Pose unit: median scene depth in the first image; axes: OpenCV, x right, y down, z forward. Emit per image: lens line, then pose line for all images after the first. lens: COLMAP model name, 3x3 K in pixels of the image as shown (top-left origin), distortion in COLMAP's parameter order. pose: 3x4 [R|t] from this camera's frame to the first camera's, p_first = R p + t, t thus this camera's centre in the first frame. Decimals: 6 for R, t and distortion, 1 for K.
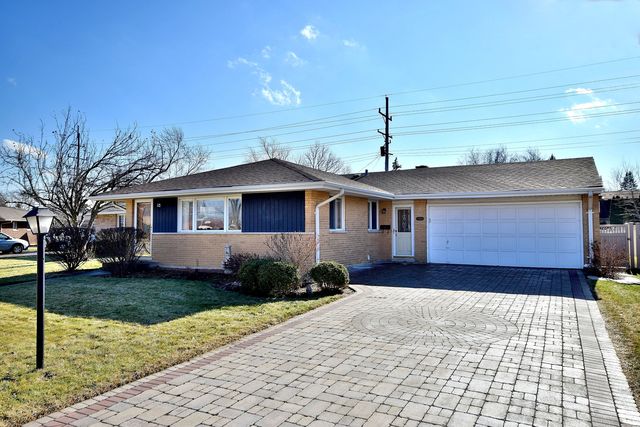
lens RADIAL K [[449.7, 0, 320.0], [0, 449.7, 213.5], [0, 0, 1]] dist [0.004869, 0.000687]
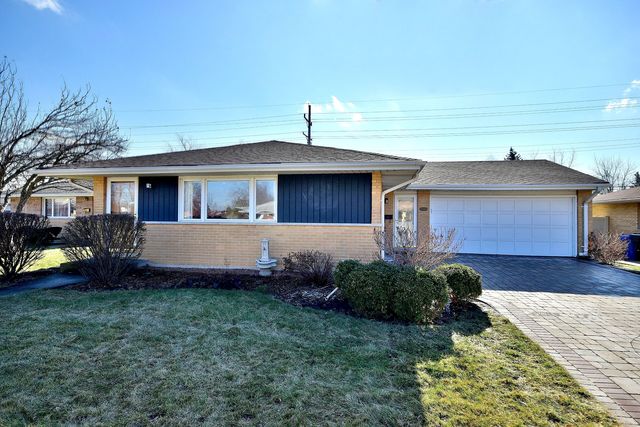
lens RADIAL K [[339.6, 0, 320.0], [0, 339.6, 213.5], [0, 0, 1]] dist [0.000077, -0.000386]
pose [[0.949439, 0.014439, 0.313618, -0.263106], [-0.022941, 0.999462, 0.023435, 0.009170], [-0.313111, -0.029445, 0.949260, 0.362214]]
